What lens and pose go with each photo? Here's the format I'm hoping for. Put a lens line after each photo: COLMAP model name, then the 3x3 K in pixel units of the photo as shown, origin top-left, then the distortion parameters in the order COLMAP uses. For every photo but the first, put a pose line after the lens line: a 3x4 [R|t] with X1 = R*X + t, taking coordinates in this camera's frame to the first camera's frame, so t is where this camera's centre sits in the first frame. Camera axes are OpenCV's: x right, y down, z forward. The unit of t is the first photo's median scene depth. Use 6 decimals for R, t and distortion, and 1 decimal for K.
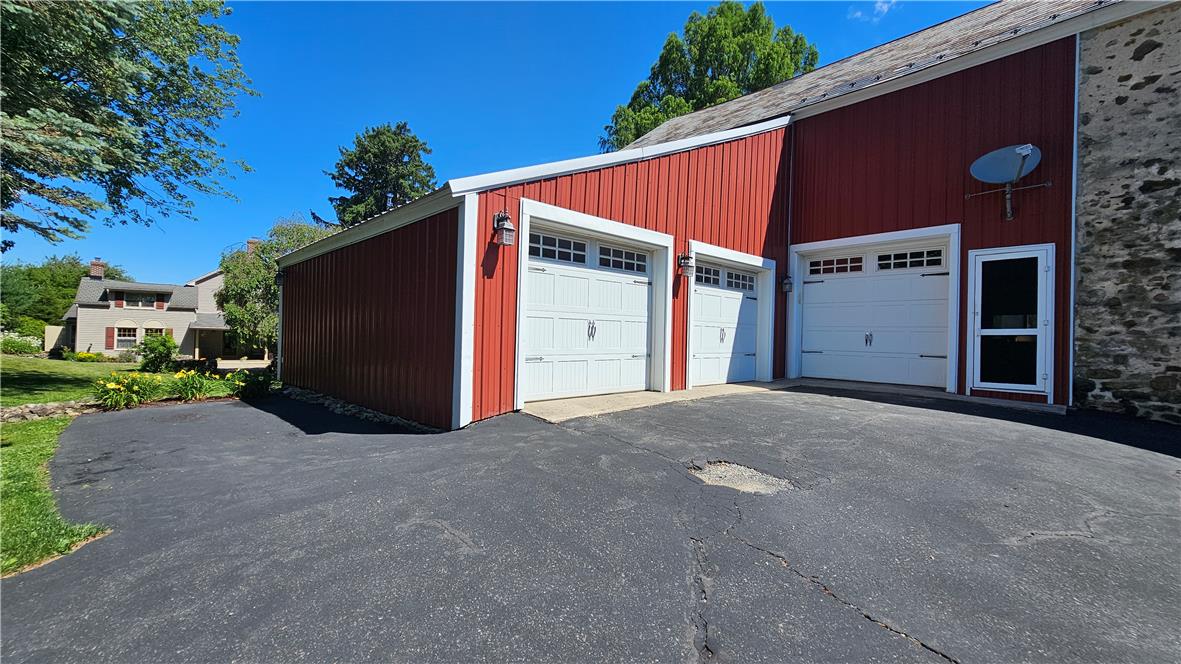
lens RADIAL K [[493.1, 0, 589.4], [0, 493.1, 335.9], [0, 0, 1]] dist [-0.003962, 0.000320]
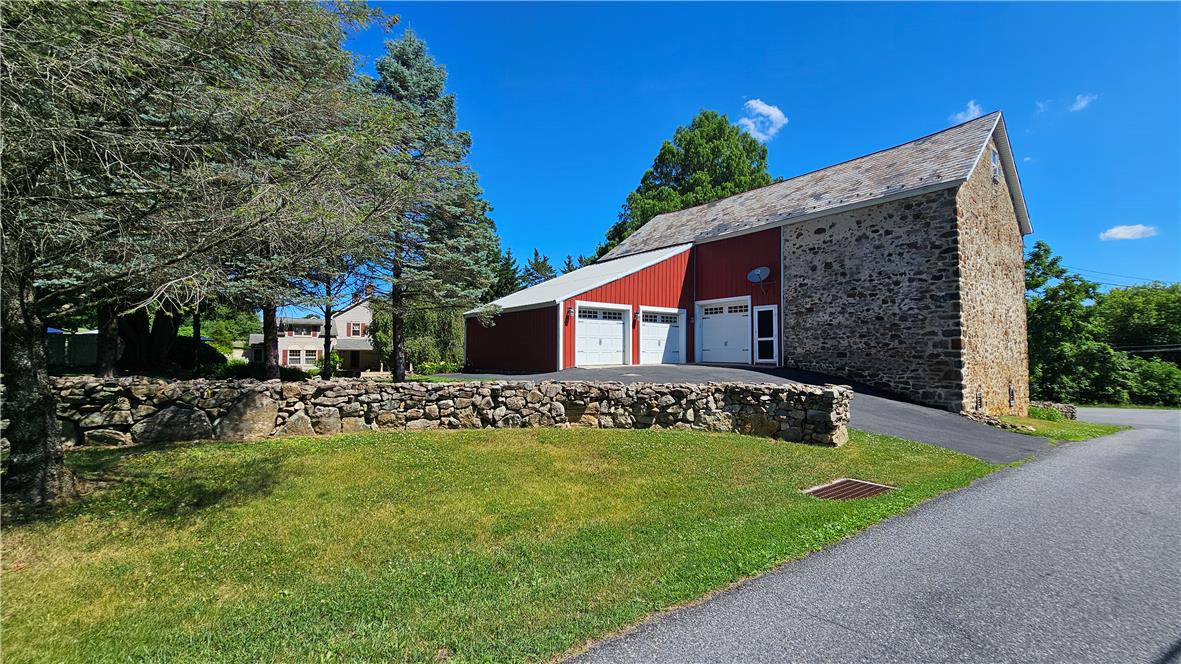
lens RADIAL K [[493.1, 0, 590.2], [0, 493.1, 336.1], [0, 0, 1]] dist [-0.003962, 0.000320]
pose [[0.996870, -0.023326, -0.075534, 0.136607], [0.020745, 0.999180, -0.034768, 0.045071], [0.076283, 0.033092, 0.996537, -1.542043]]
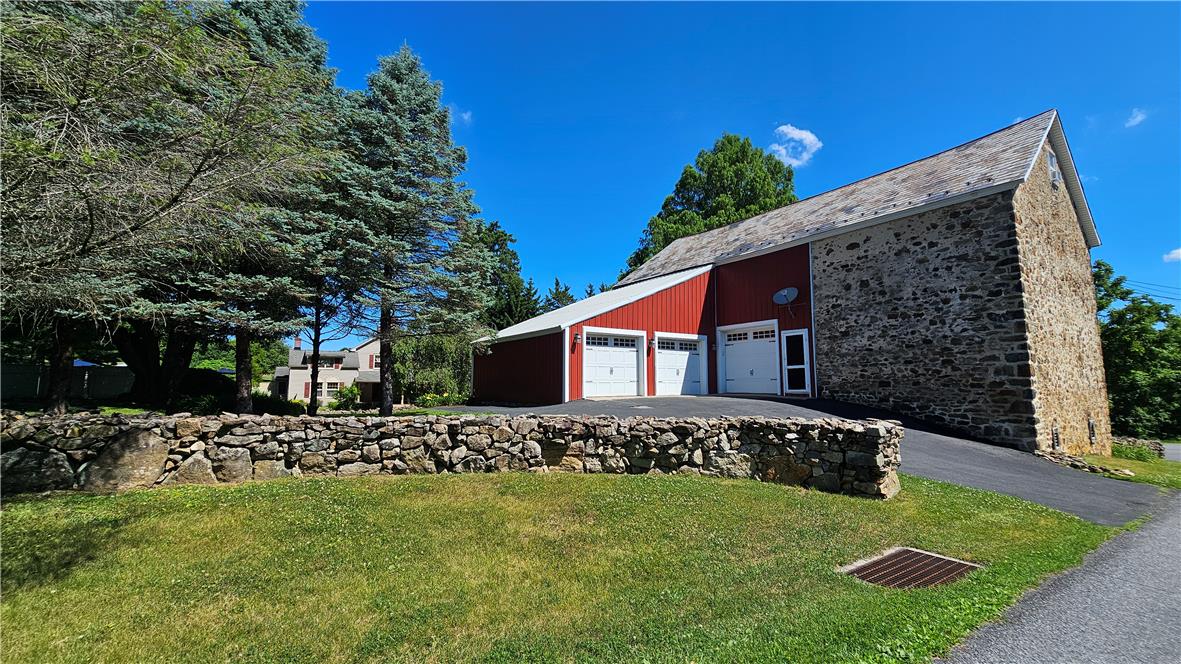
lens RADIAL K [[493.1, 0, 589.3], [0, 493.1, 334.5], [0, 0, 1]] dist [-0.003962, 0.000320]
pose [[0.990062, -0.038500, -0.135263, 0.209794], [0.024477, 0.994292, -0.103843, 0.054814], [0.138489, 0.099500, 0.985353, -1.345191]]
